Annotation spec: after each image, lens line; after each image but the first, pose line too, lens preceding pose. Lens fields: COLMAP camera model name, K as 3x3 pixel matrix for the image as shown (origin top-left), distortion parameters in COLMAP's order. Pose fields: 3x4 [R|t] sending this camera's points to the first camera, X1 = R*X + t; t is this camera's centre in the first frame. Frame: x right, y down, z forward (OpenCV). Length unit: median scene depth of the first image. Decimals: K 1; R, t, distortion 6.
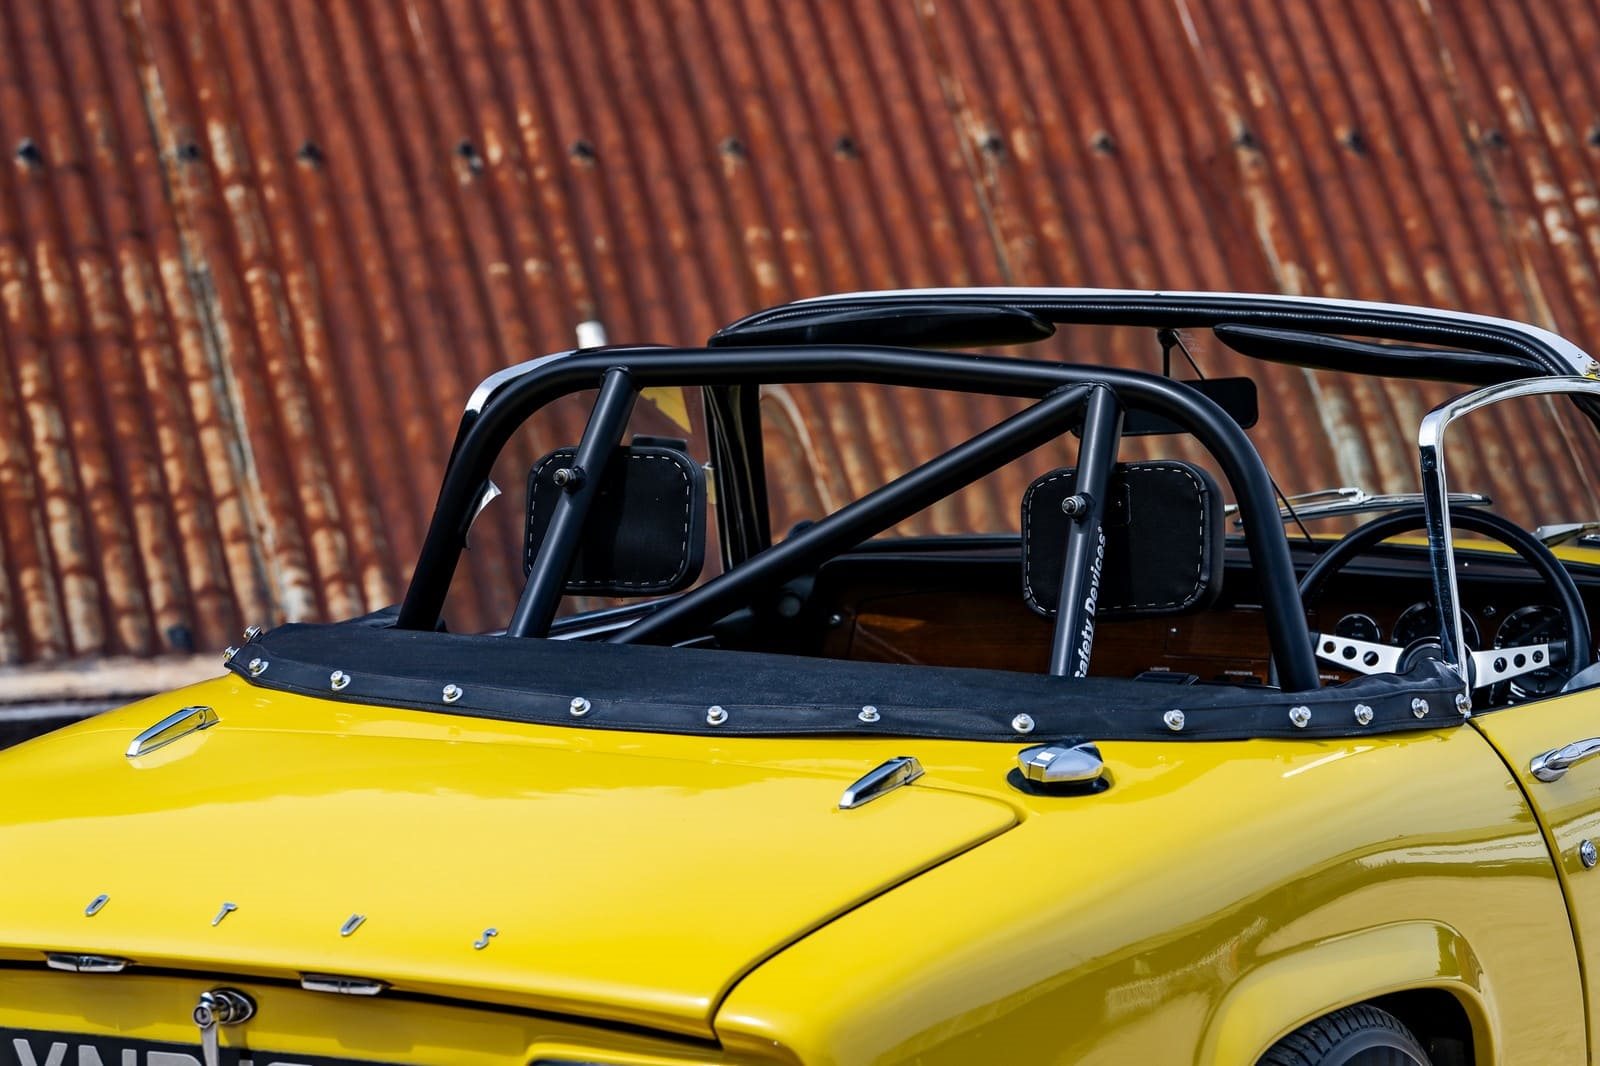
lens RADIAL K [[6956.3, 0, 800.0], [0, 6956.3, 533.0], [0, 0, 1]] dist [0.254076, 10.693137]
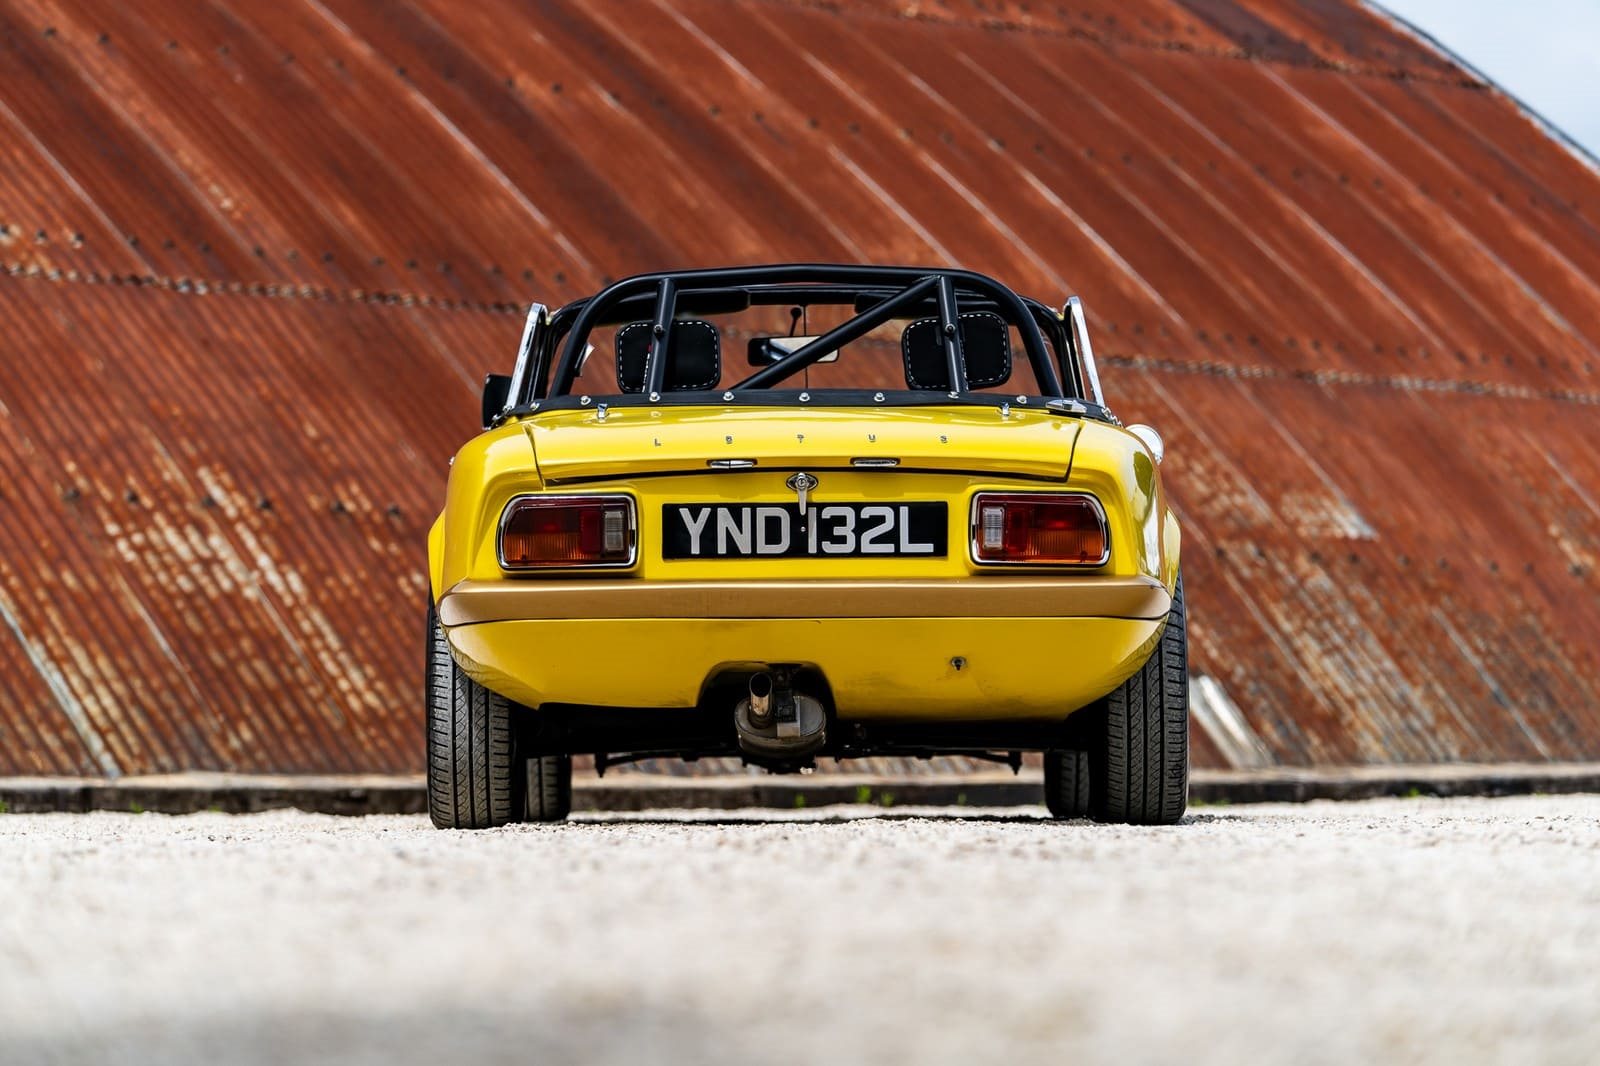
lens RADIAL K [[6956.3, 0, 800.0], [0, 6956.3, 533.0], [0, 0, 1]] dist [0.254076, 10.693137]
pose [[0.880834, 0.015100, 0.473185, -0.511474], [0.054256, 0.989686, -0.132579, 0.171708], [-0.470306, 0.142453, 0.870930, -0.392684]]
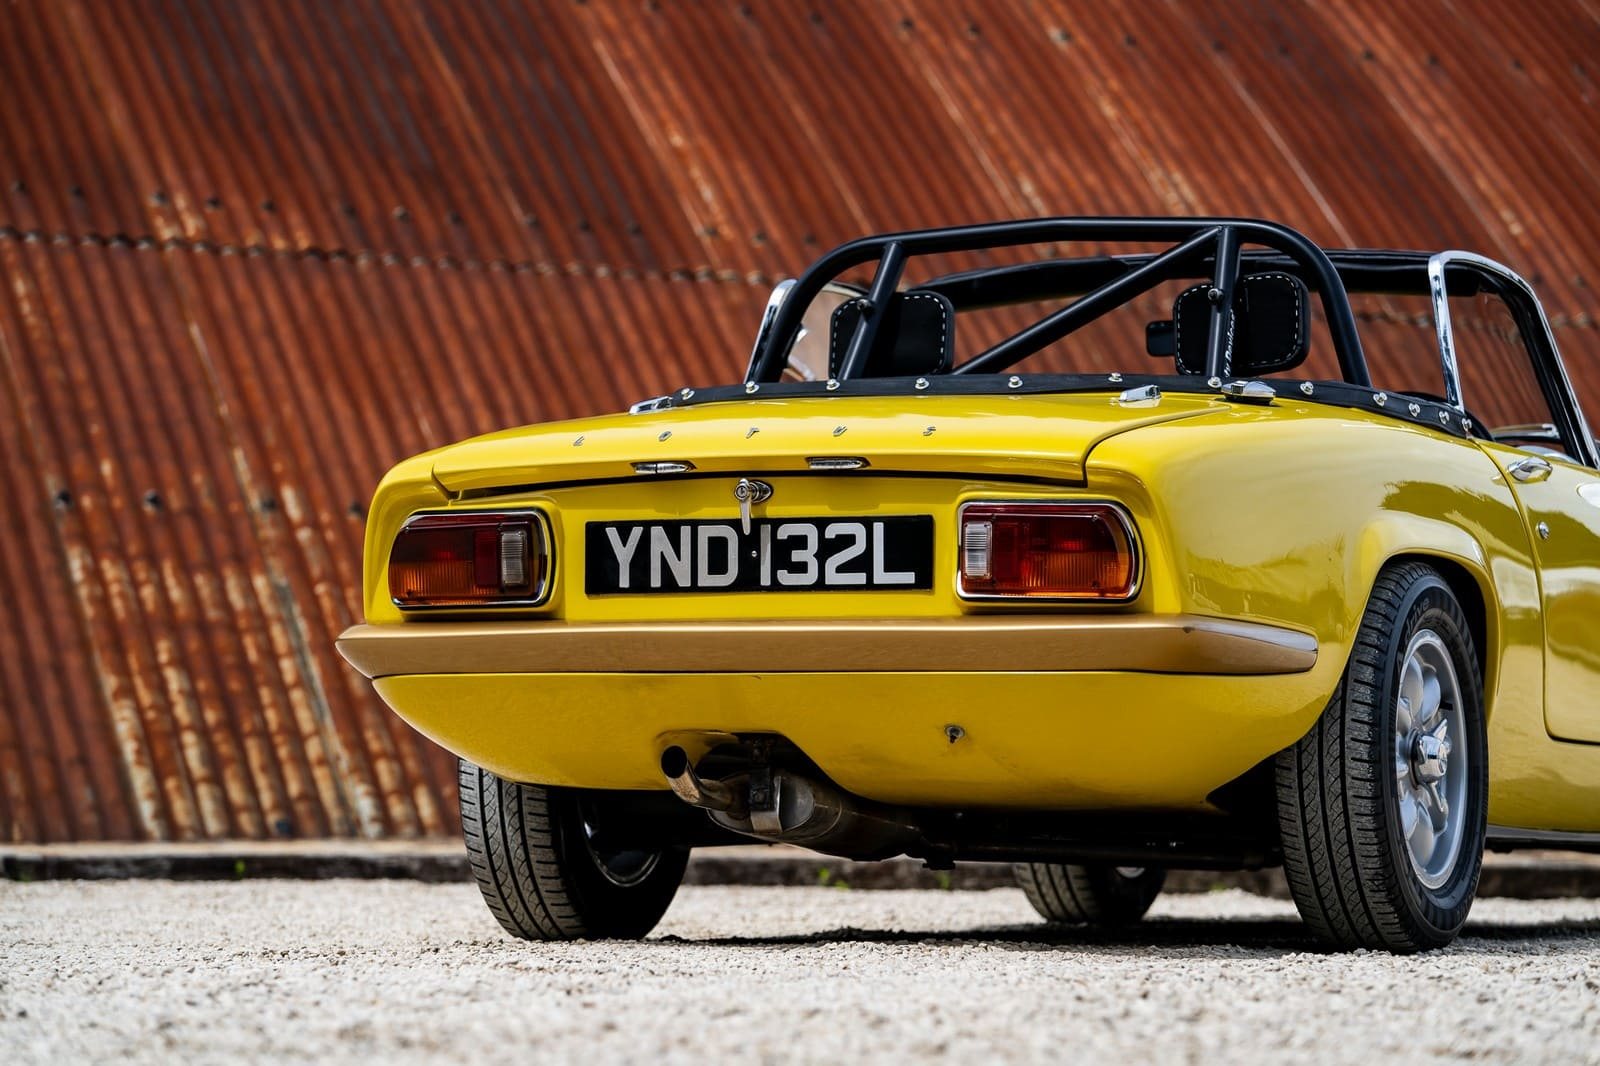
lens RADIAL K [[5967.1, 0, 800.0], [0, 5967.1, 533.0], [0, 0, 1]] dist [0.480151, 0.617307]
pose [[0.996016, 0.012744, 0.088263, -0.090652], [0.001175, 0.987776, -0.155878, 0.136837], [-0.089170, 0.155361, 0.983825, -0.156761]]
